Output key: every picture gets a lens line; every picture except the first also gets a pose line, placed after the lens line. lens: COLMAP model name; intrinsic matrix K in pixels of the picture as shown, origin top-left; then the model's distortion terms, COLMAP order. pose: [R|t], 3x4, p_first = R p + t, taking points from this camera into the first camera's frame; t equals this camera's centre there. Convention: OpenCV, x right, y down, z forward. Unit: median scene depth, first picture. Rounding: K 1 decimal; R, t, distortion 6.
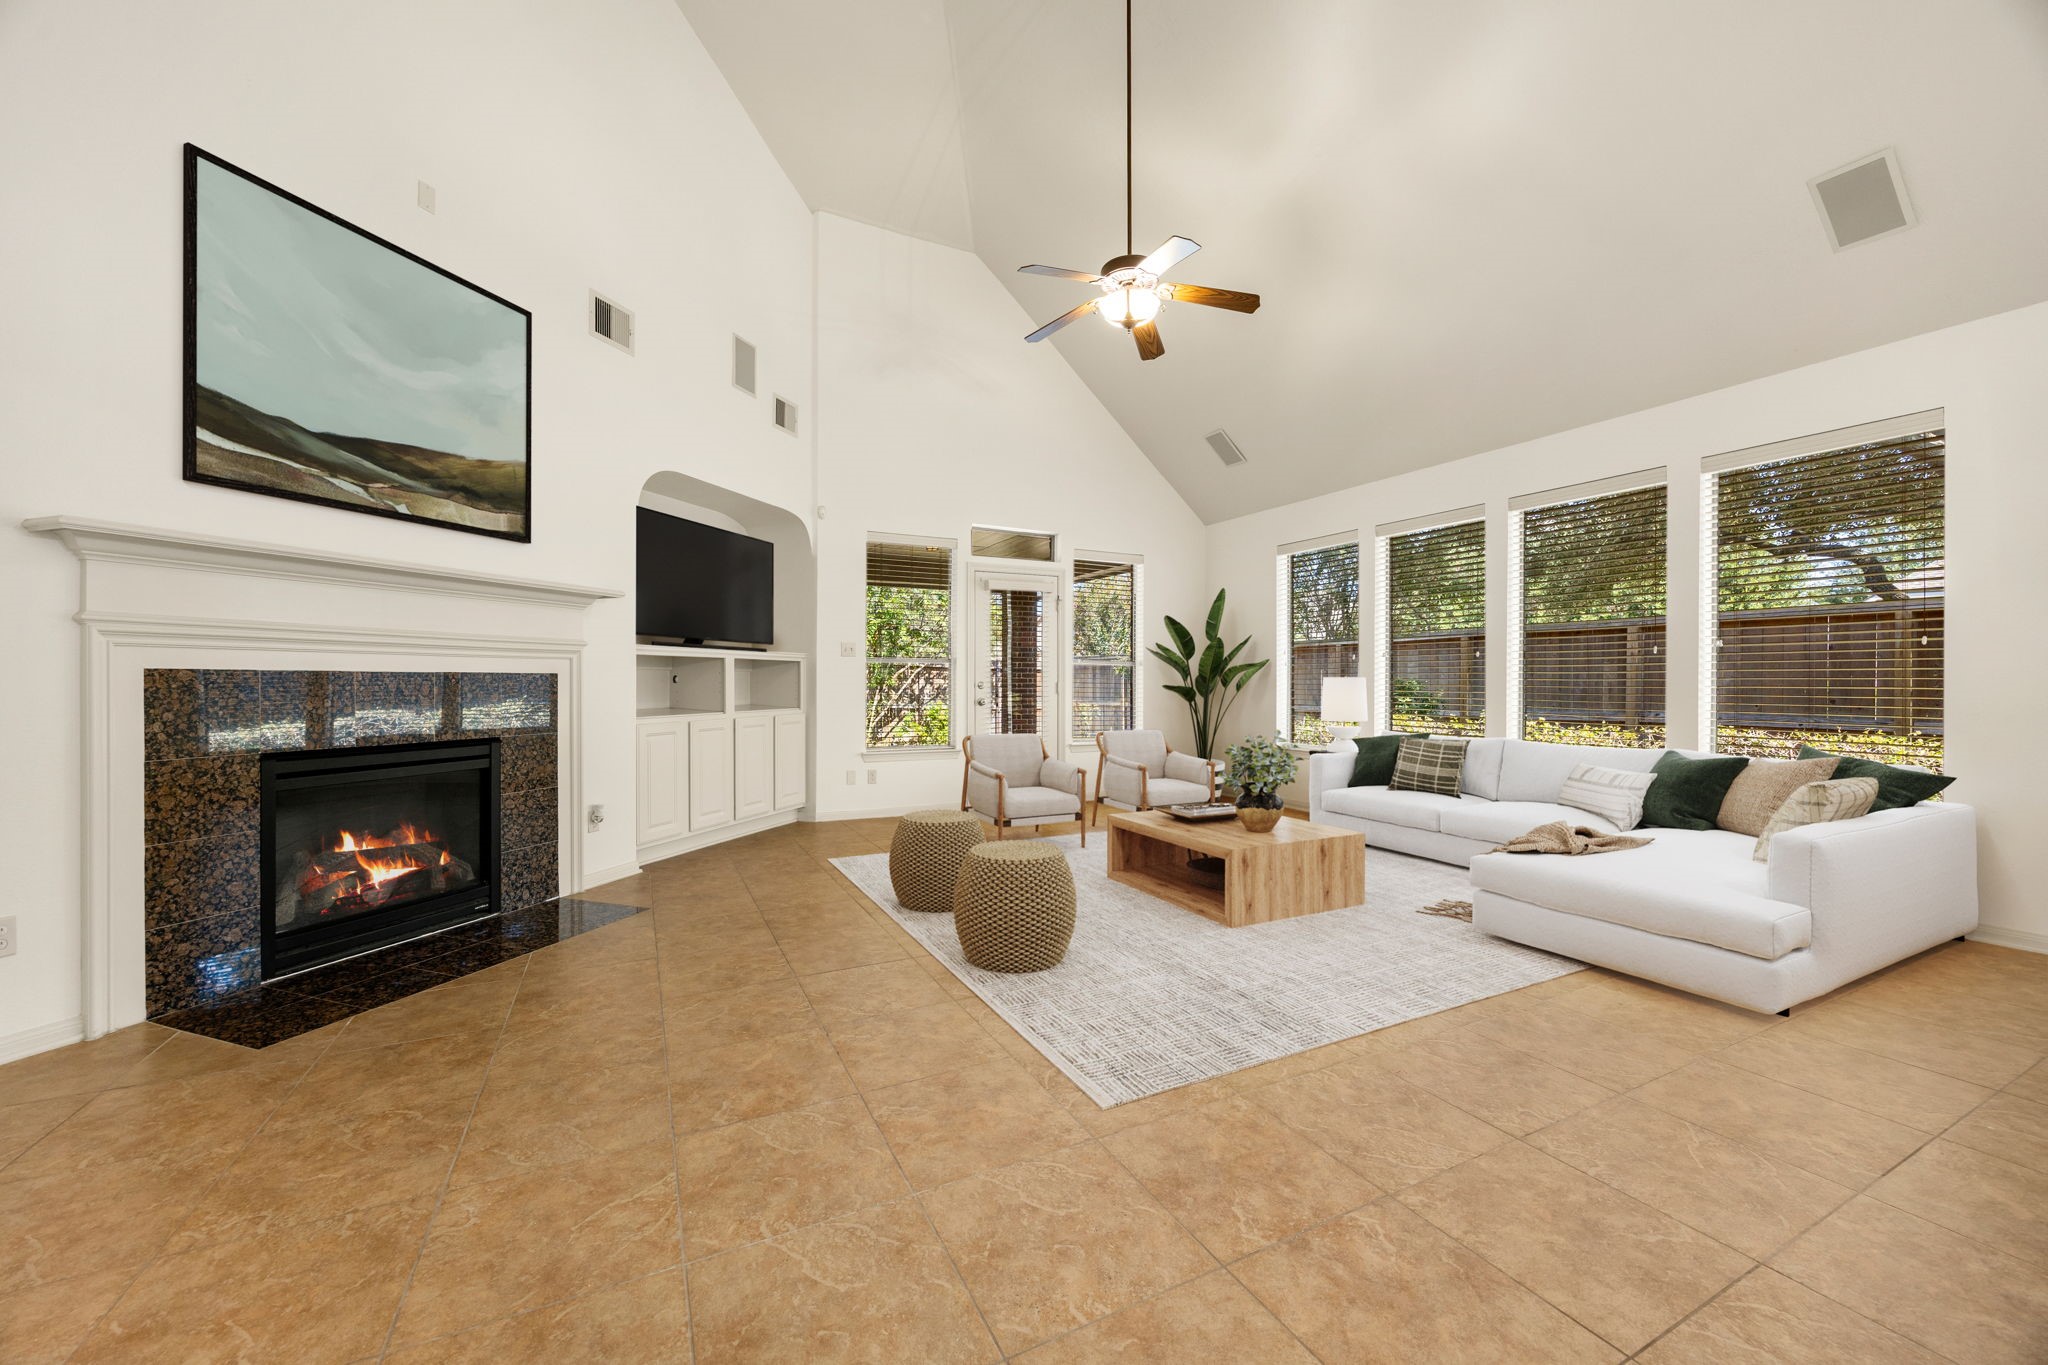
lens RADIAL K [[778.9, 0, 1025.2], [0, 778.9, 682.7], [0, 0, 1]] dist [-0.005109, 0.000082]
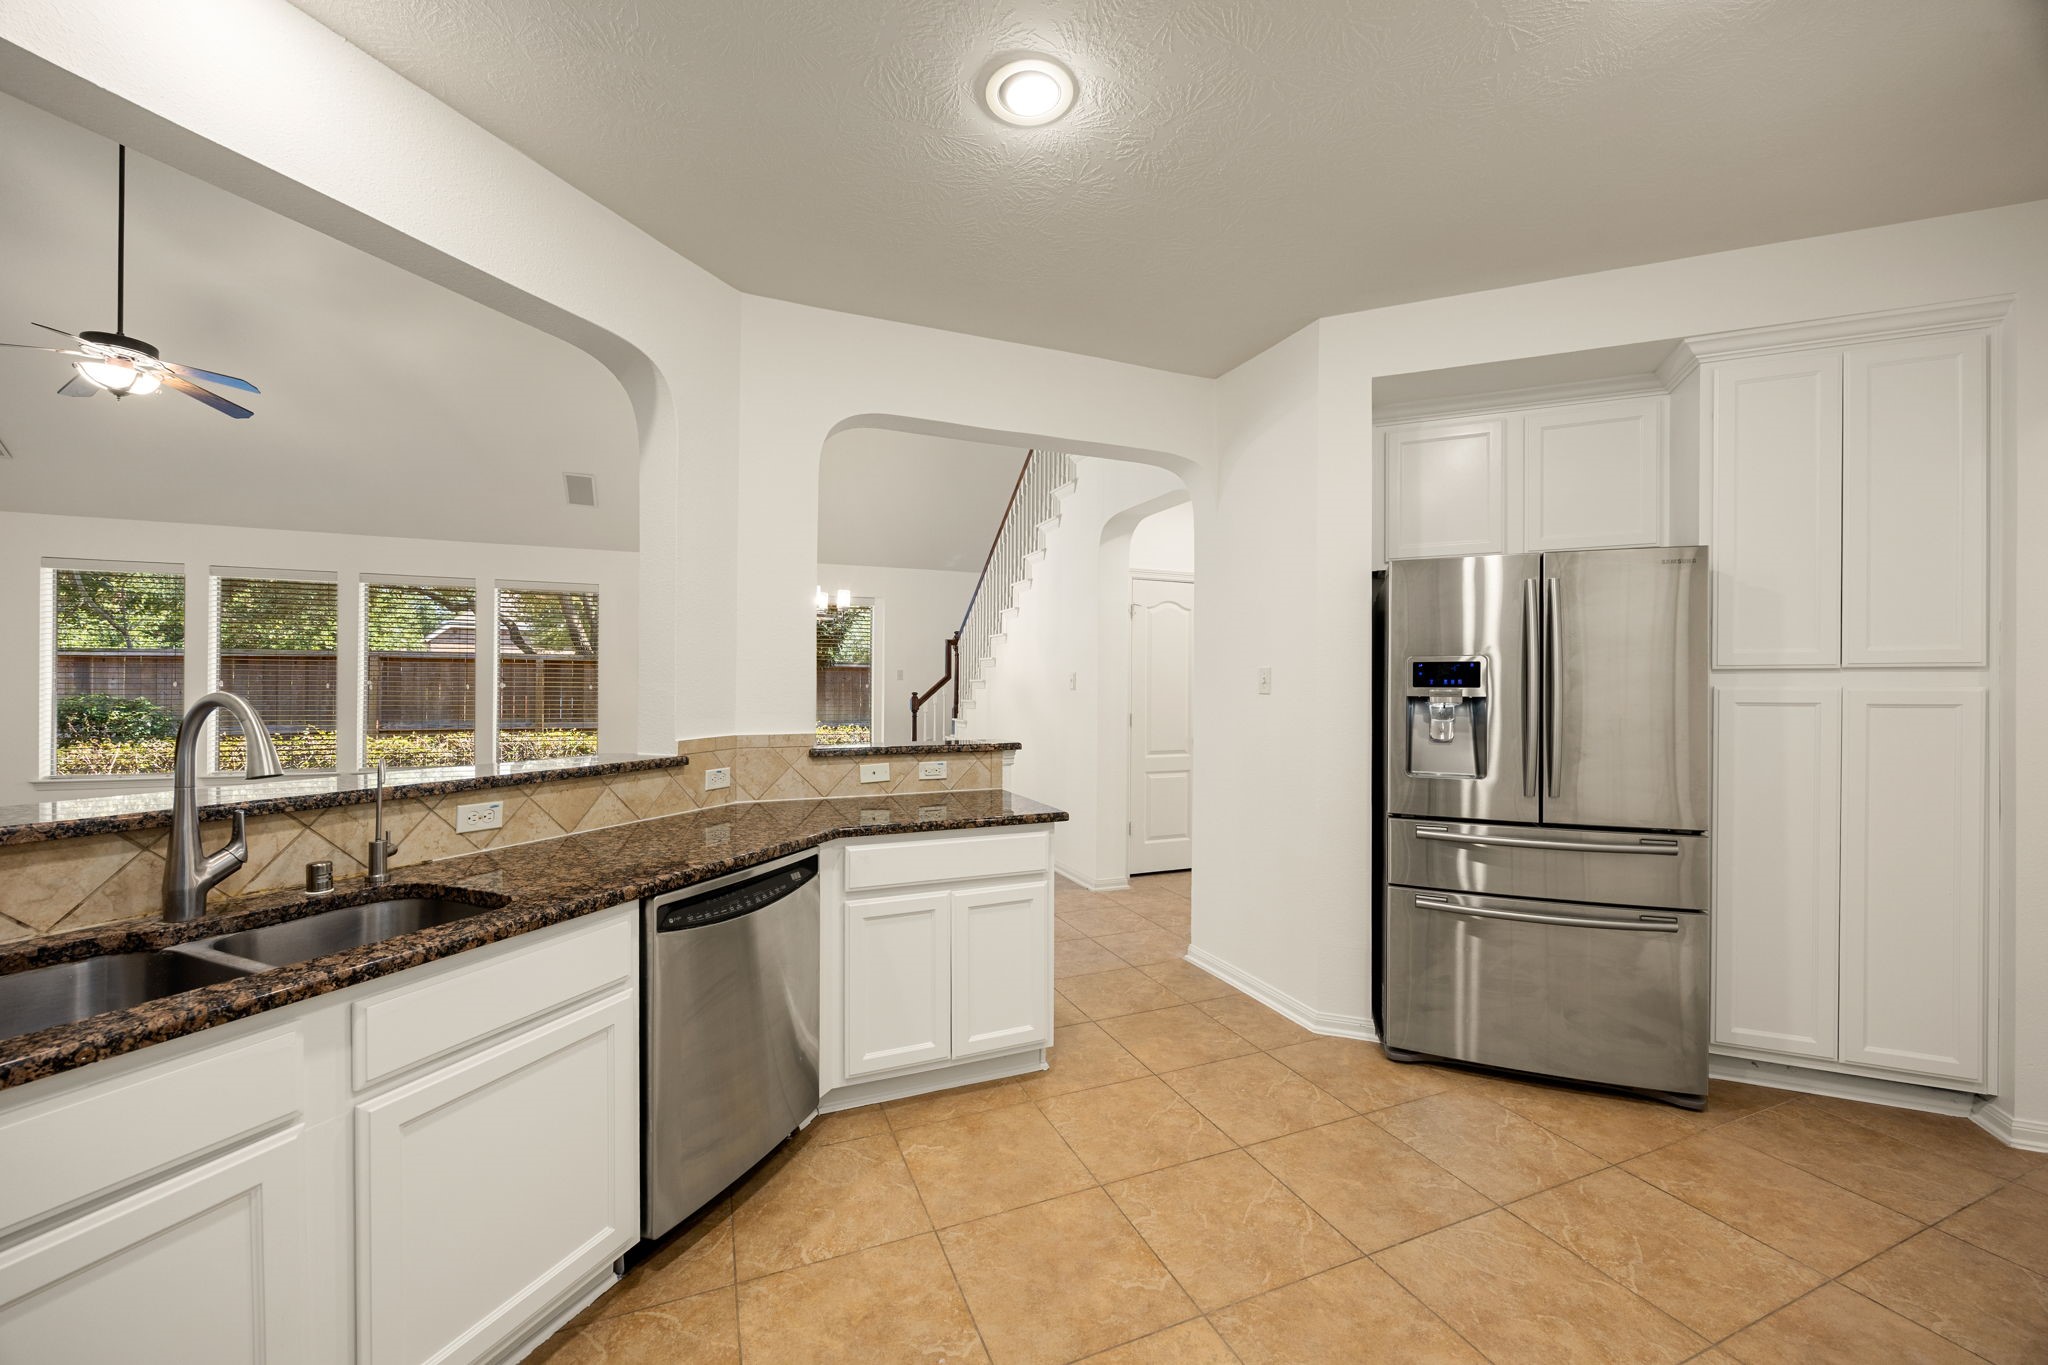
lens RADIAL K [[778.9, 0, 1028.9], [0, 778.9, 686.7], [0, 0, 1]] dist [-0.005109, 0.000082]
pose [[0.062688, -0.001013, 0.998033, -0.787408], [-0.003661, 0.999993, 0.001245, -0.051363], [-0.998026, -0.003732, 0.062684, -0.312092]]
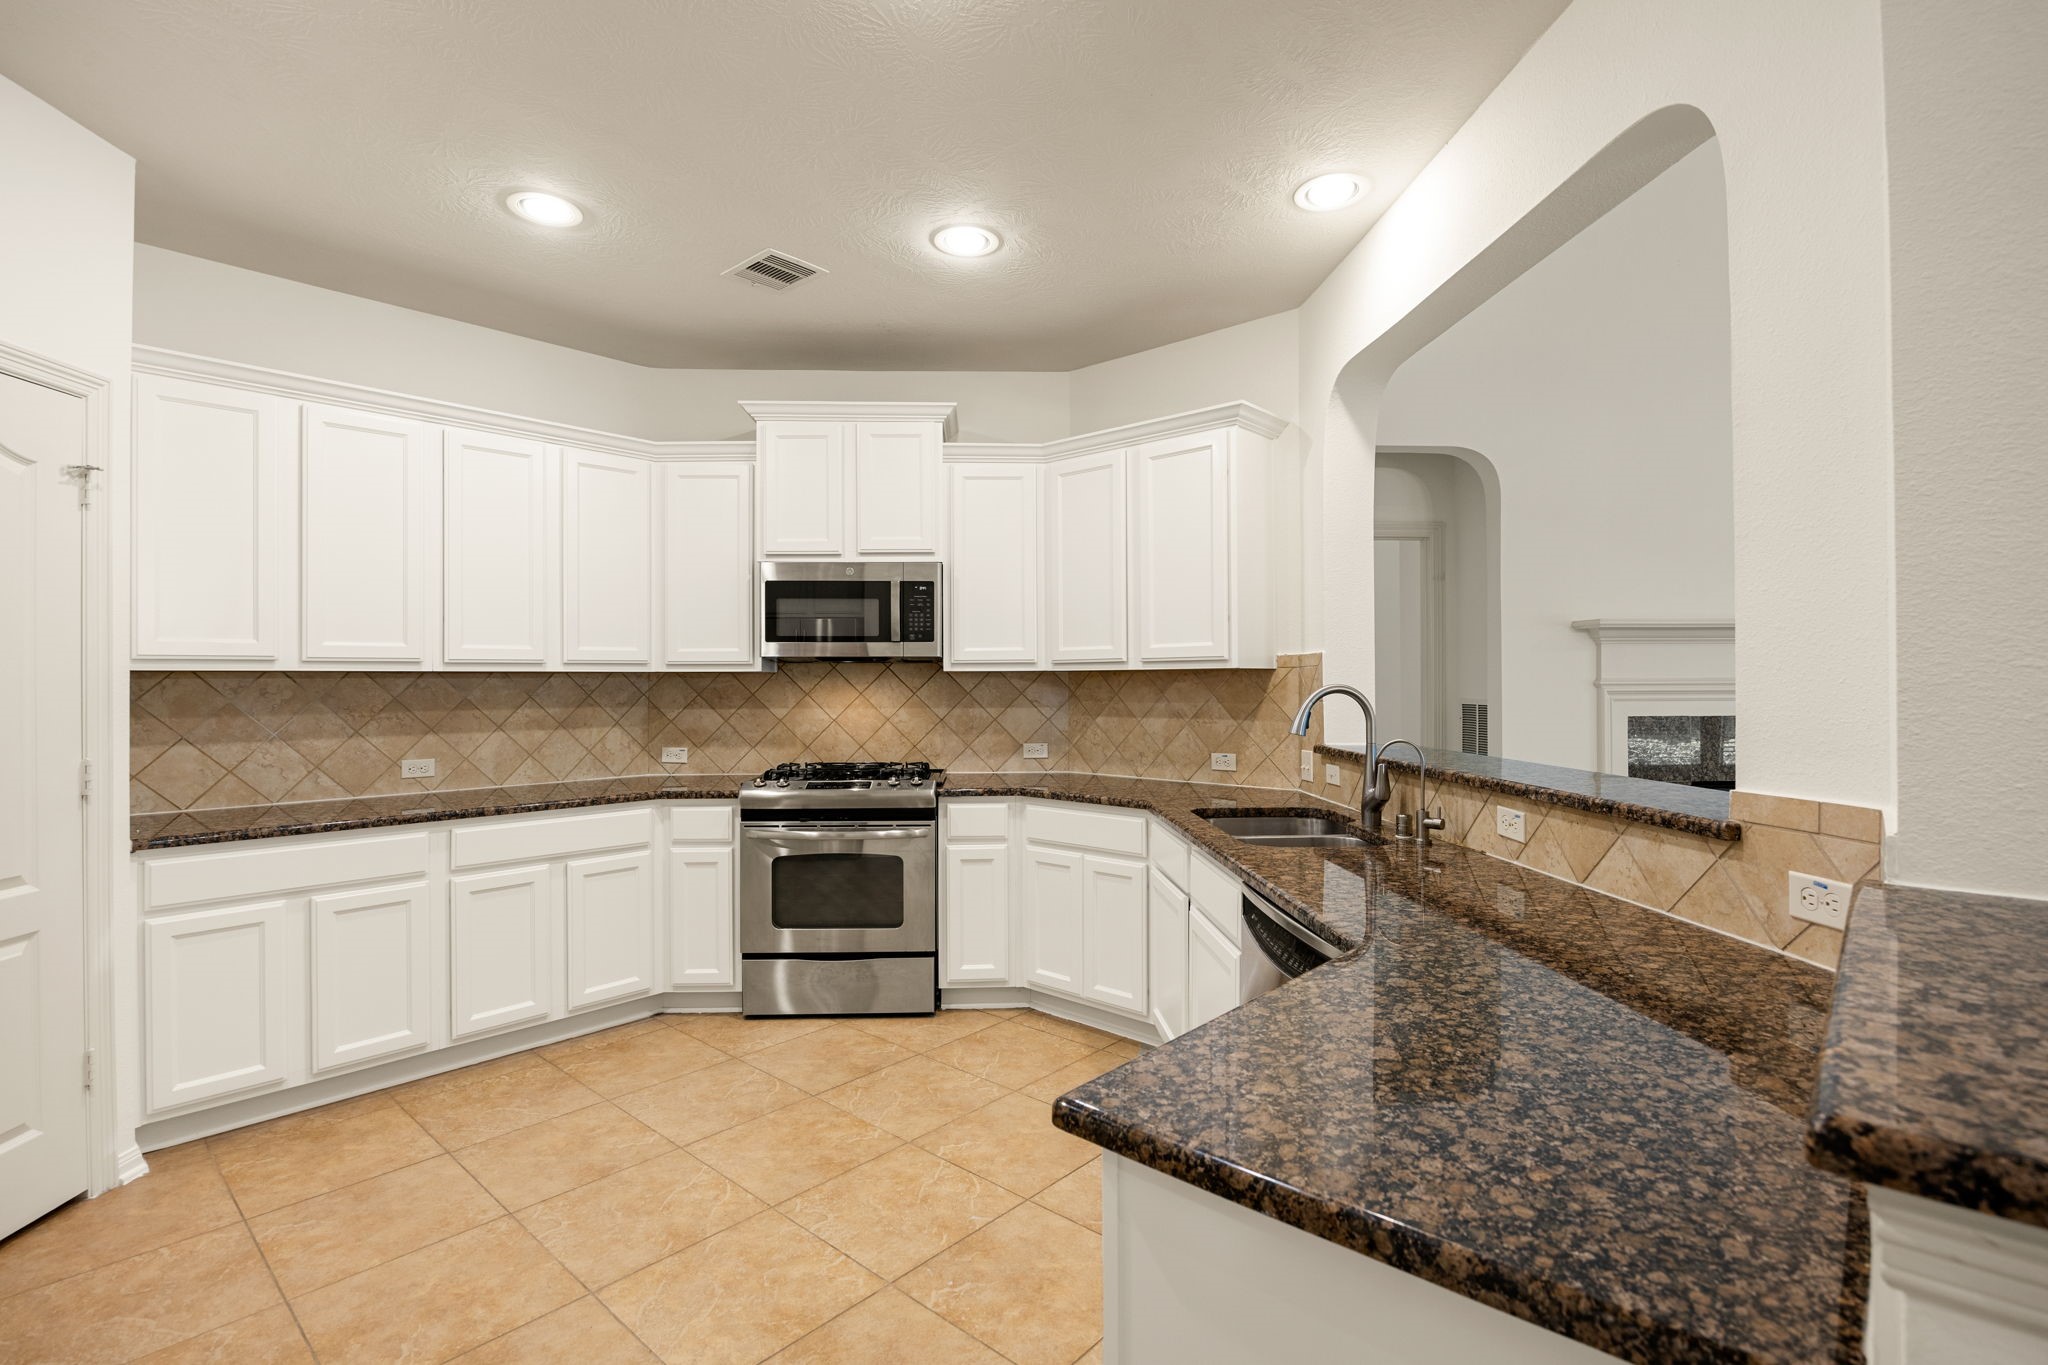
lens RADIAL K [[963.5, 0, 1019.3], [0, 963.5, 671.5], [0, 0, 1]] dist [-0.001508, -0.000171]
pose [[0.360941, -0.008477, -0.932550, 0.034921], [0.002065, 0.999964, -0.008290, -0.051704], [0.932586, 0.001066, 0.360945, -0.396591]]
